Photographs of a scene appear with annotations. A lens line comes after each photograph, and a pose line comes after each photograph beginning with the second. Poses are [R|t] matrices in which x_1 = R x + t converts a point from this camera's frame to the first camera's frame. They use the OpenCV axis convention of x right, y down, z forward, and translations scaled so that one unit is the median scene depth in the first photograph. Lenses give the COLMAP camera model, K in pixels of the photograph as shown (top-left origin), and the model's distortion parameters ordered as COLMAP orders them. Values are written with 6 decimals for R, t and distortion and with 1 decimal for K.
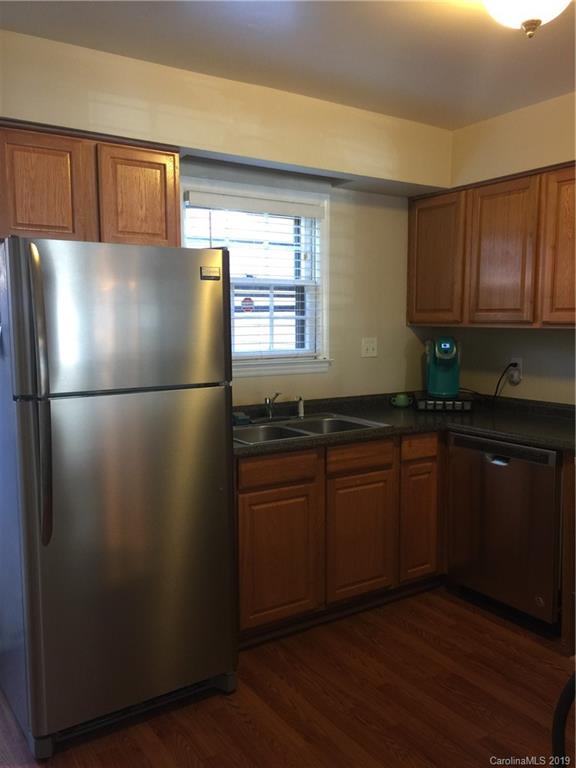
lens RADIAL K [[657.0, 0, 287.2], [0, 657.0, 378.0], [0, 0, 1]] dist [0.087273, -0.105629]
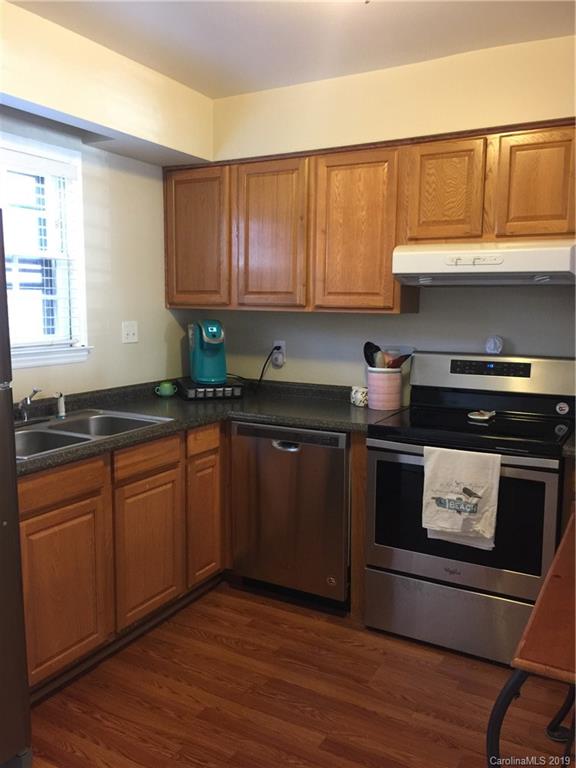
lens RADIAL K [[657.0, 0, 287.2], [0, 657.0, 378.0], [0, 0, 1]] dist [0.087273, -0.105629]
pose [[0.888945, -0.045303, 0.455767, -0.110055], [0.031593, 0.998791, 0.037659, -0.012966], [-0.456922, -0.019078, 0.889302, 0.121694]]
